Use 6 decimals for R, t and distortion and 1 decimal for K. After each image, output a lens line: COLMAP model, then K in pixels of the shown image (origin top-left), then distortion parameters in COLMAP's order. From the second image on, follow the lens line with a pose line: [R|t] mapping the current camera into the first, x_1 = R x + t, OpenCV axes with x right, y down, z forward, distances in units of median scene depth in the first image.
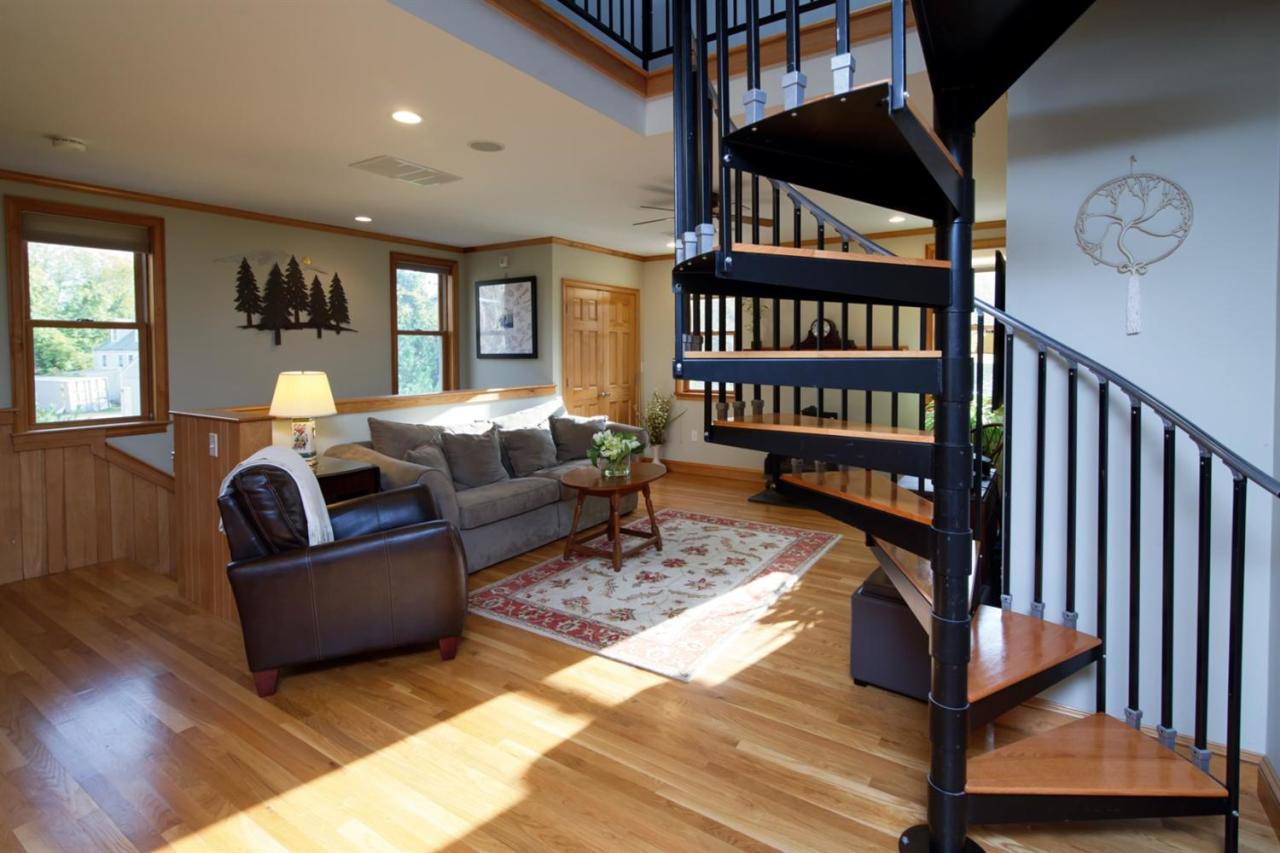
lens RADIAL K [[626.8, 0, 640.0], [0, 626.8, 367.6], [0, 0, 1]] dist [-0.001496, -0.000045]
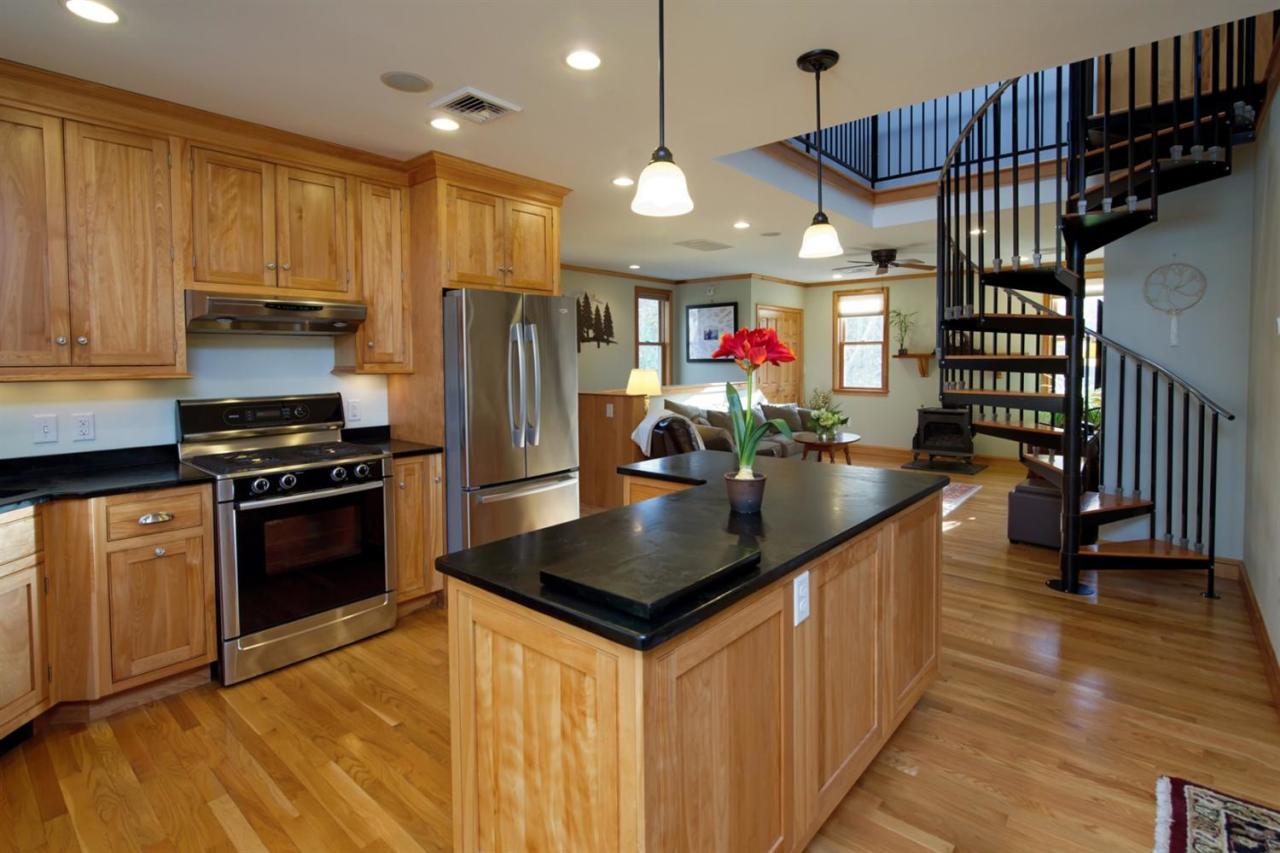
lens RADIAL K [[621.2, 0, 641.9], [0, 621.2, 378.1], [0, 0, 1]] dist [-0.000355, -0.000067]
pose [[0.992309, 0.002919, -0.123748, -0.295190], [-0.002095, 0.999975, 0.006786, 0.016953], [0.123764, -0.006475, 0.992291, -0.541645]]
